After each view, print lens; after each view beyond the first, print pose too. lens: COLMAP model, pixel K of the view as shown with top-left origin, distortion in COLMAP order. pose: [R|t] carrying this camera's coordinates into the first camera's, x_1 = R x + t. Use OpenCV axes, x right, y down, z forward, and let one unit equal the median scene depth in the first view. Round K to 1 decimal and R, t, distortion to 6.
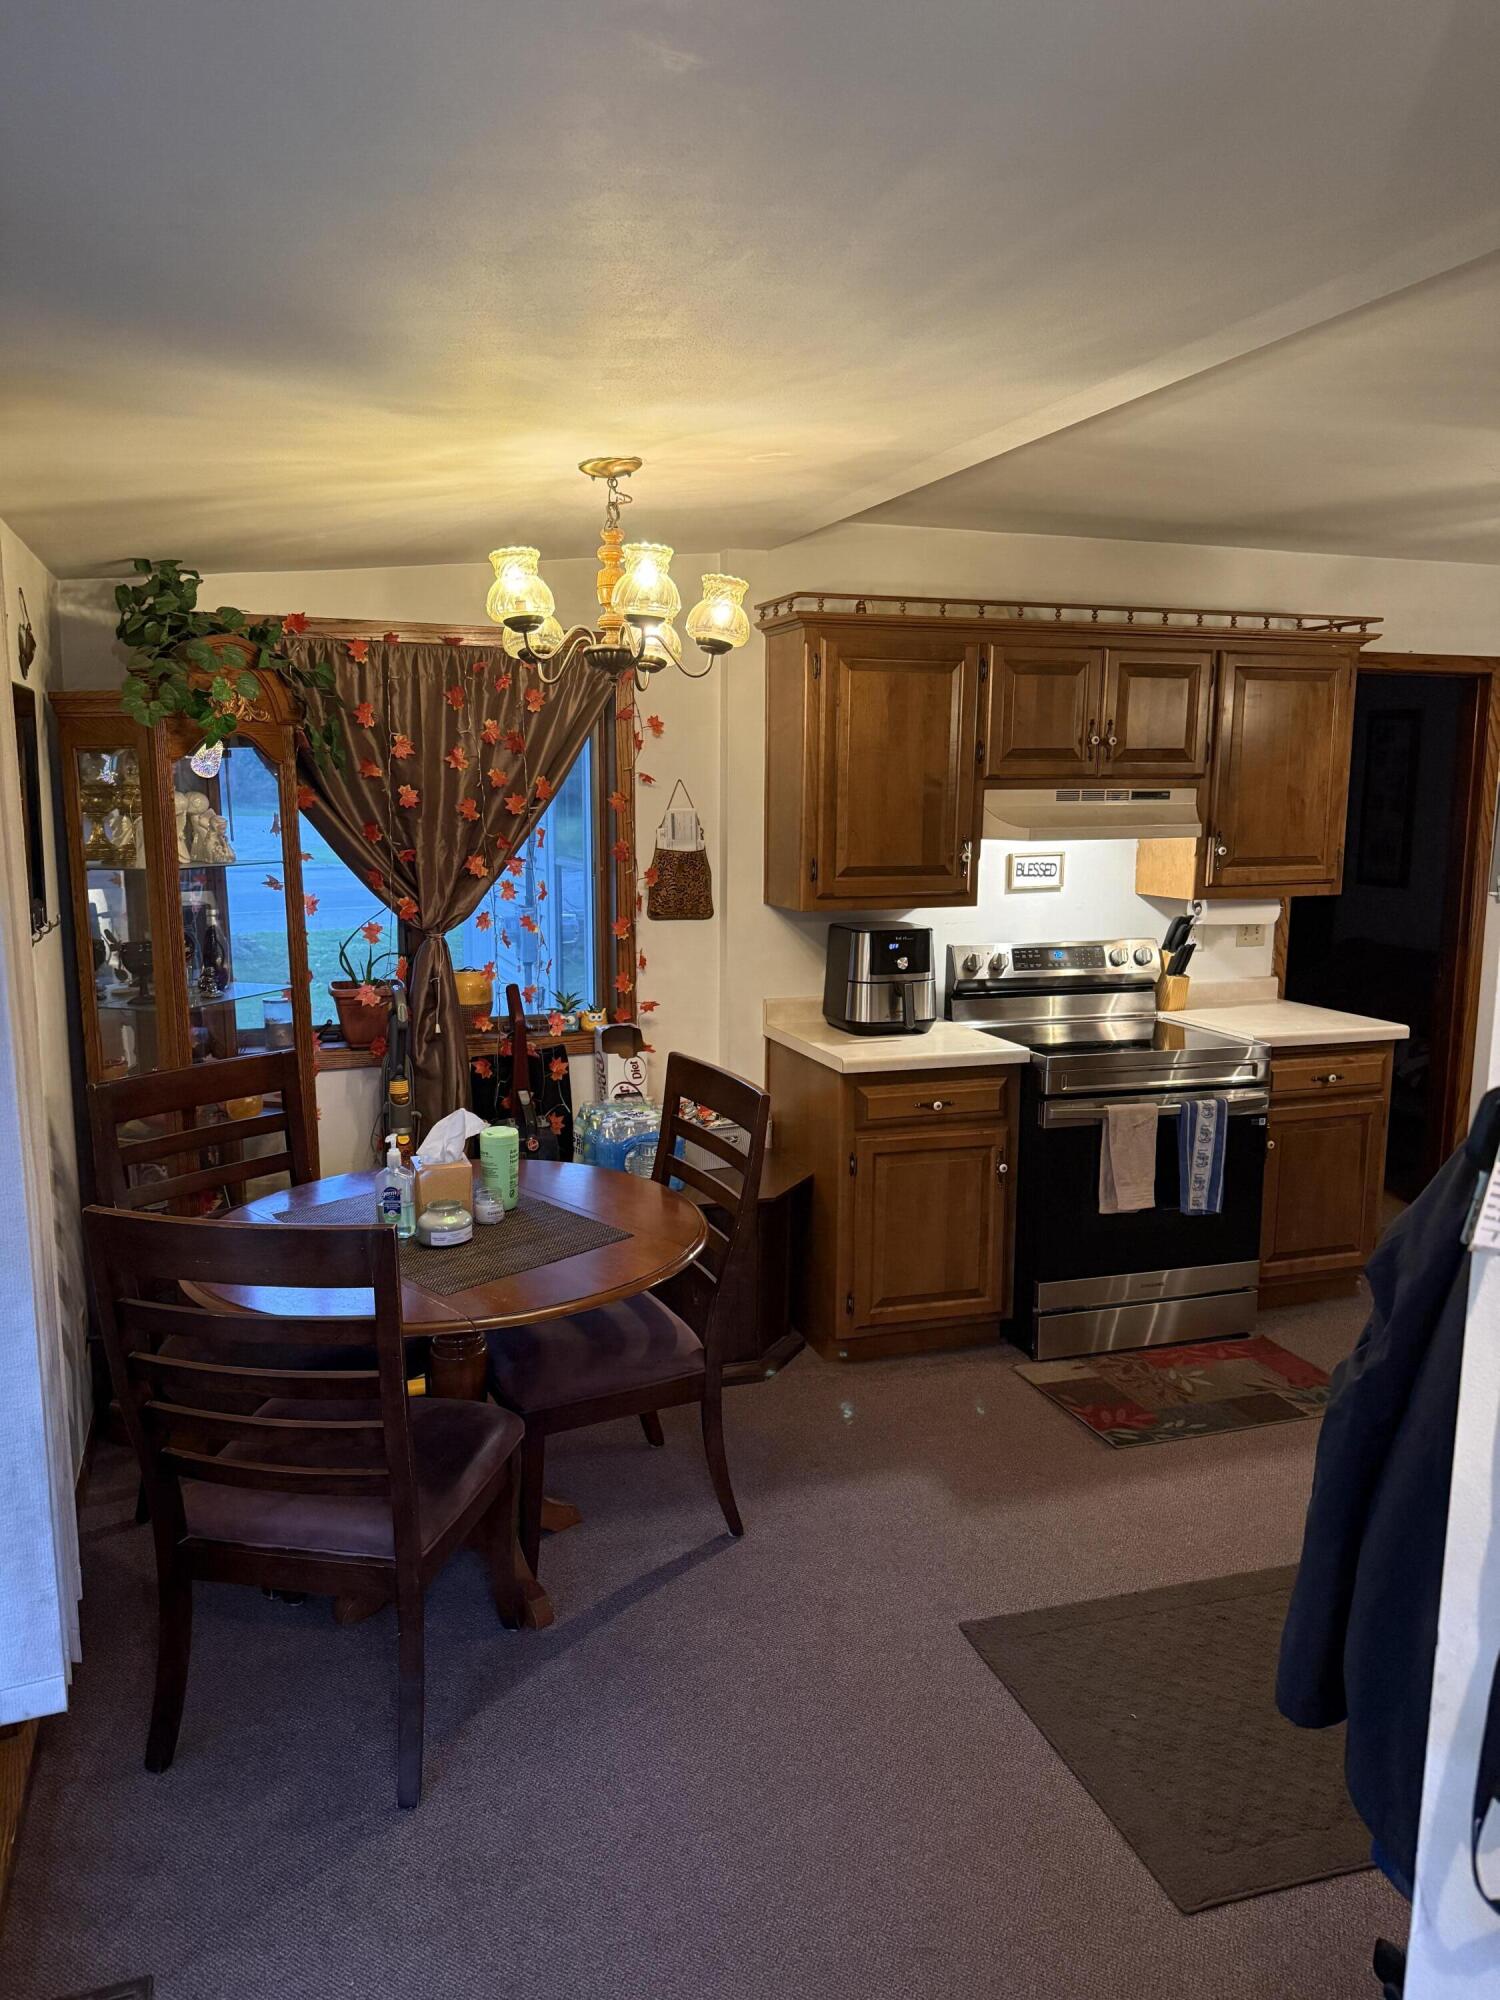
lens RADIAL K [[1406.2, 0, 712.7], [0, 1406.2, 1003.8], [0, 0, 1]] dist [0.128057, -0.247305]
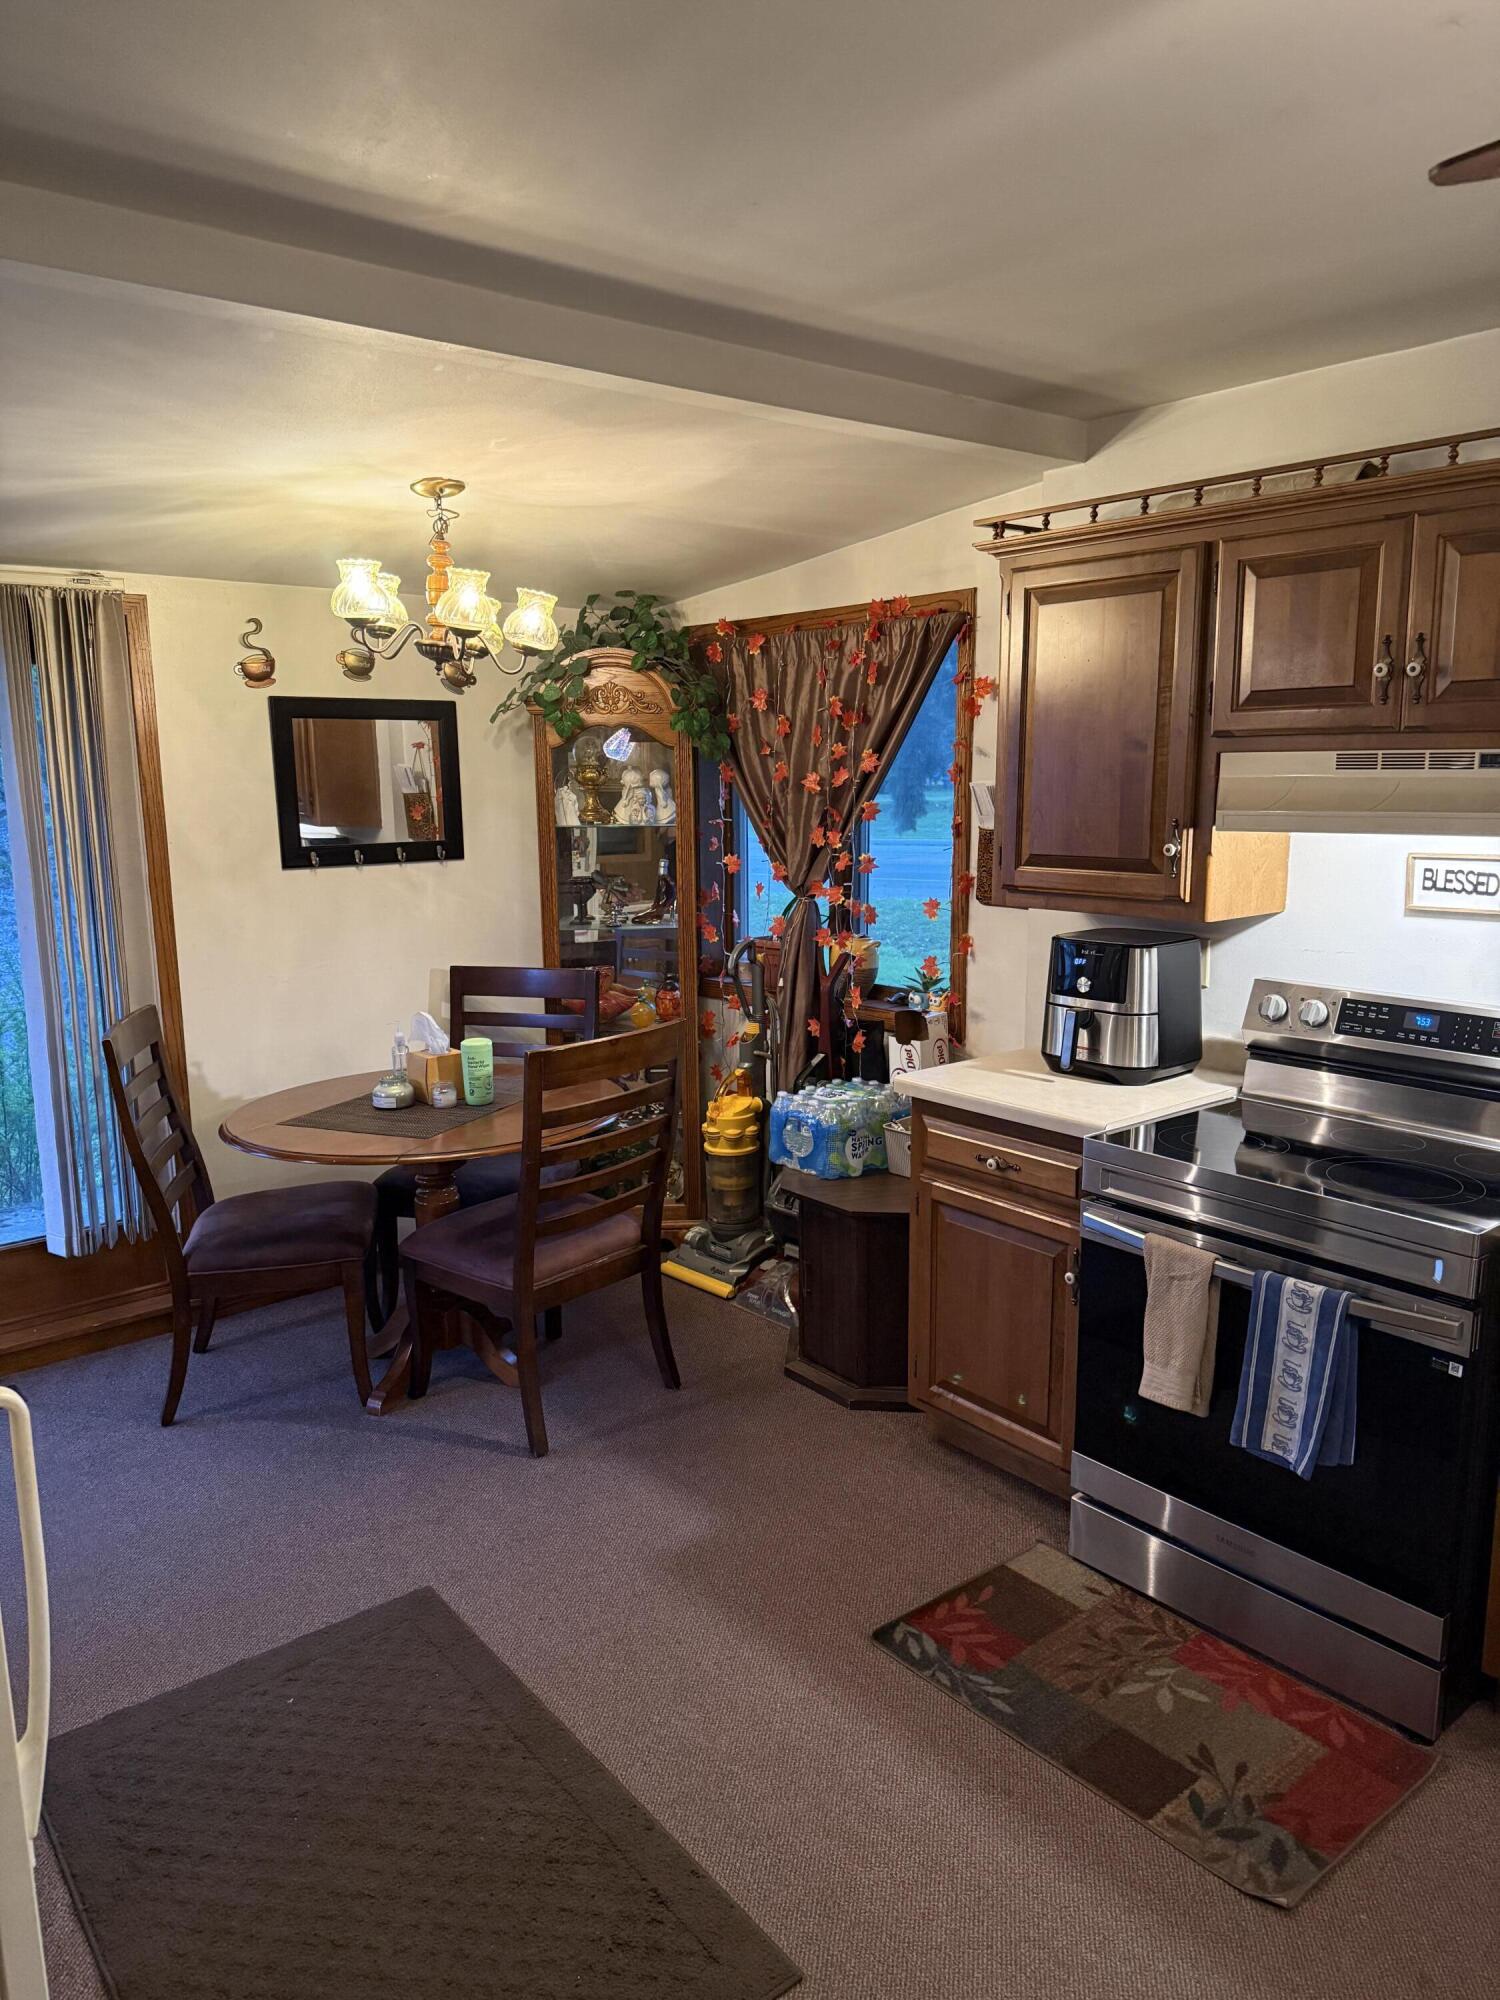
lens RADIAL K [[1406.2, 0, 712.7], [0, 1406.2, 1003.8], [0, 0, 1]] dist [0.128057, -0.247305]
pose [[0.354214, 0.151805, -0.922761, 0.762832], [-0.130114, 0.985139, 0.112121, -0.077511], [0.926069, 0.080349, 0.368702, 0.529933]]
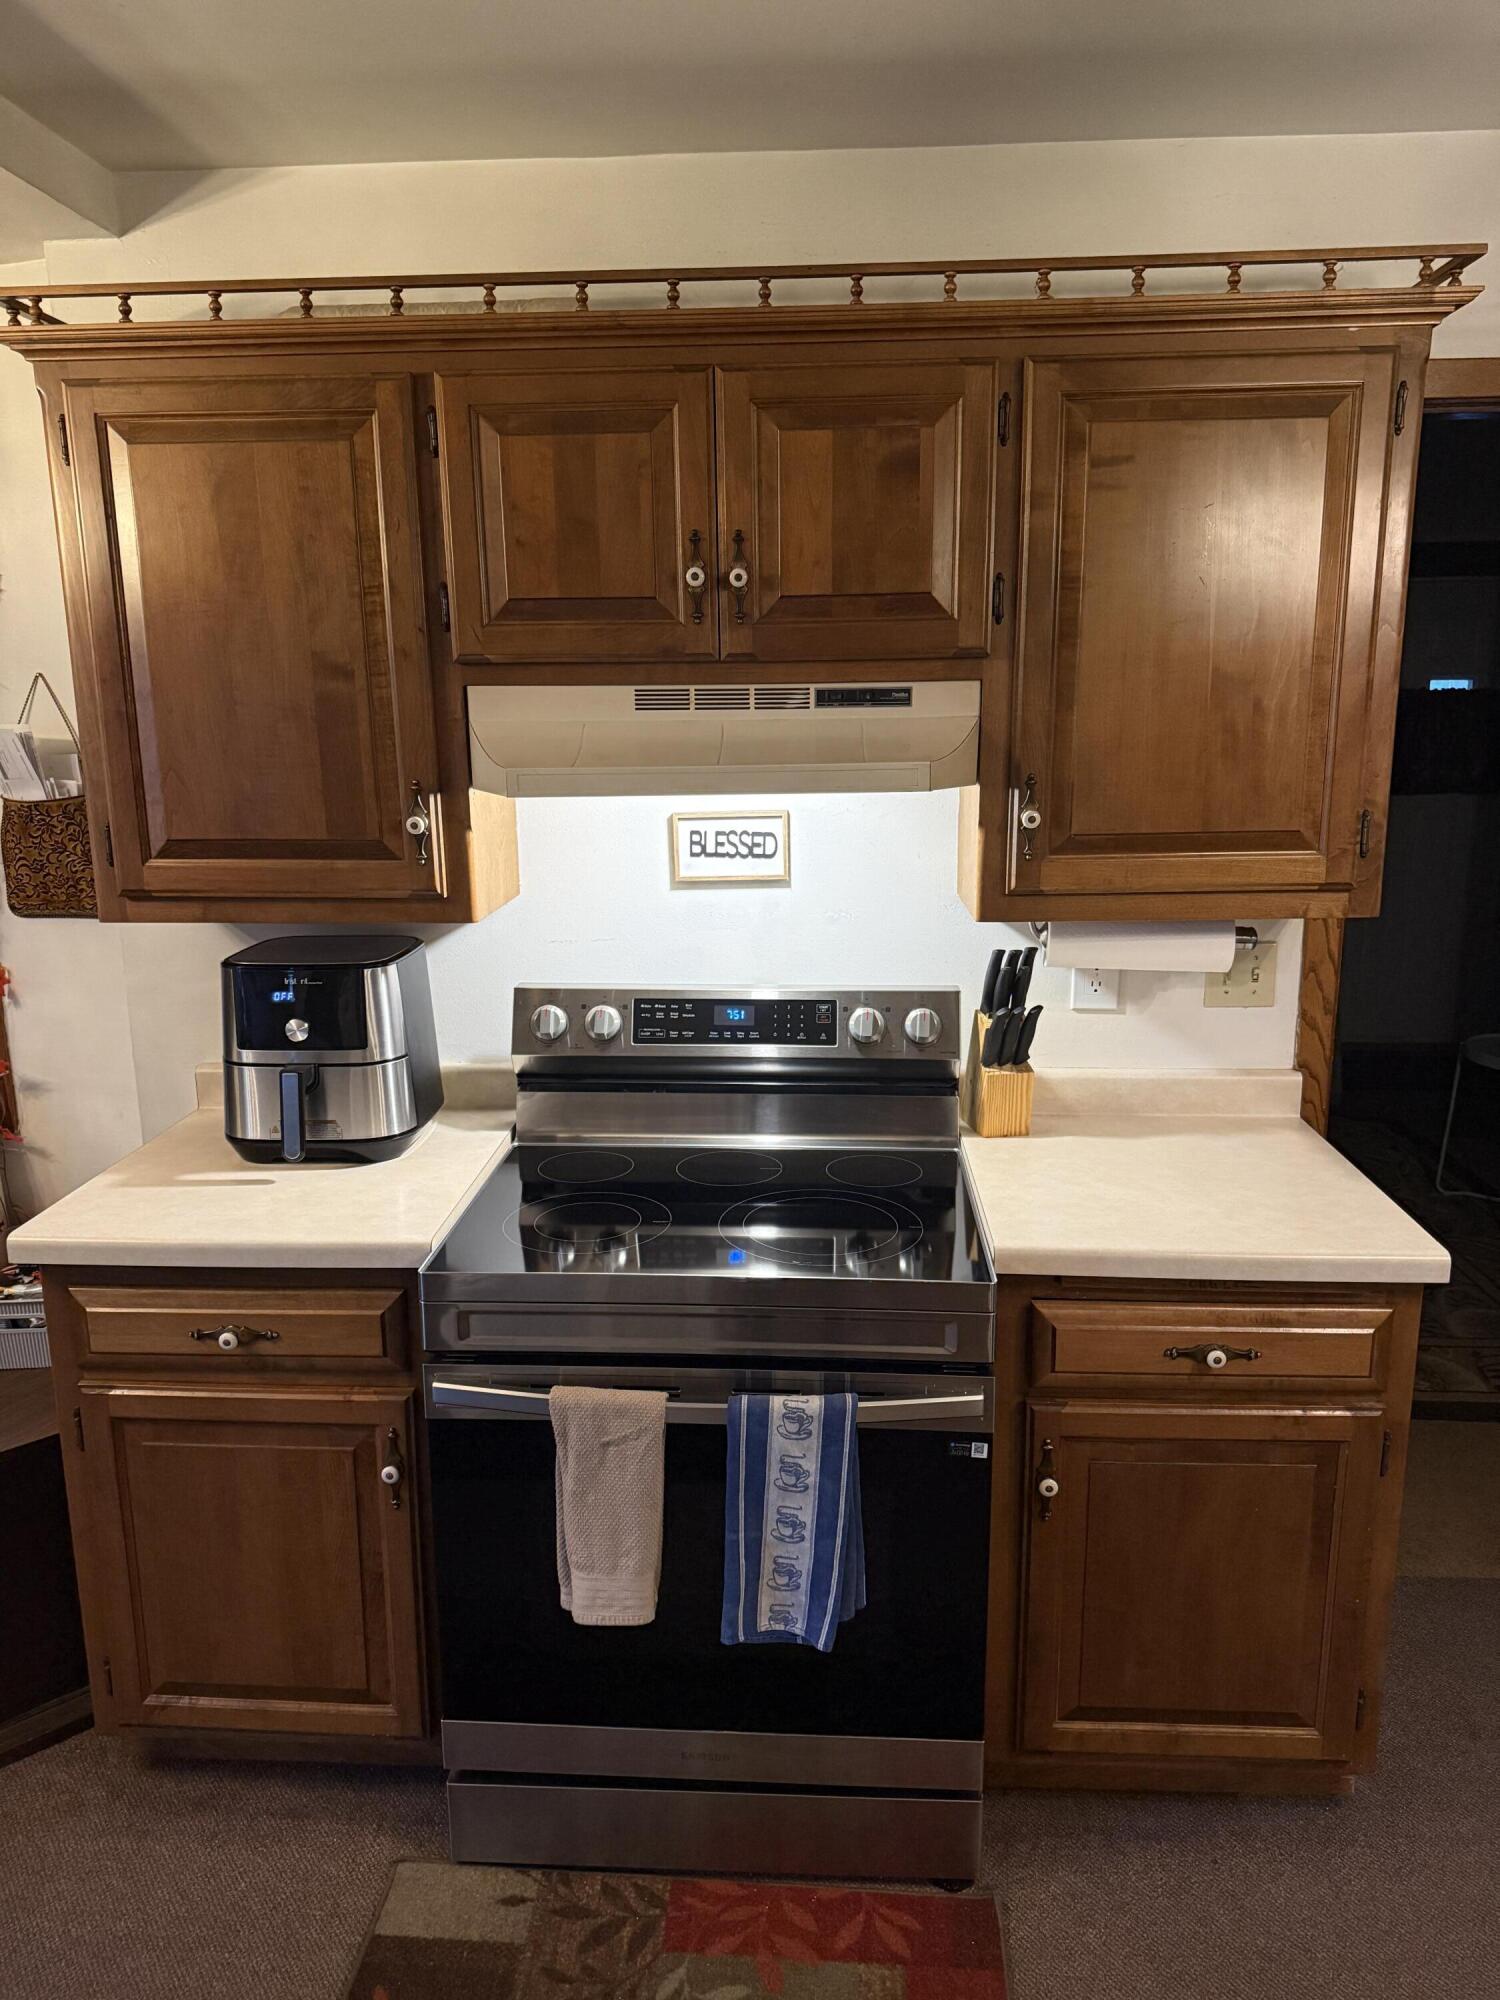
lens RADIAL K [[1391.4, 0, 750.0], [0, 1391.4, 1000.0], [0, 0, 1]] dist [0.130492, -0.210402]
pose [[0.932252, 0.066567, -0.355633, 0.464407], [-0.043684, 0.996447, 0.072003, -0.082852], [0.359162, -0.051590, 0.931848, 0.579037]]
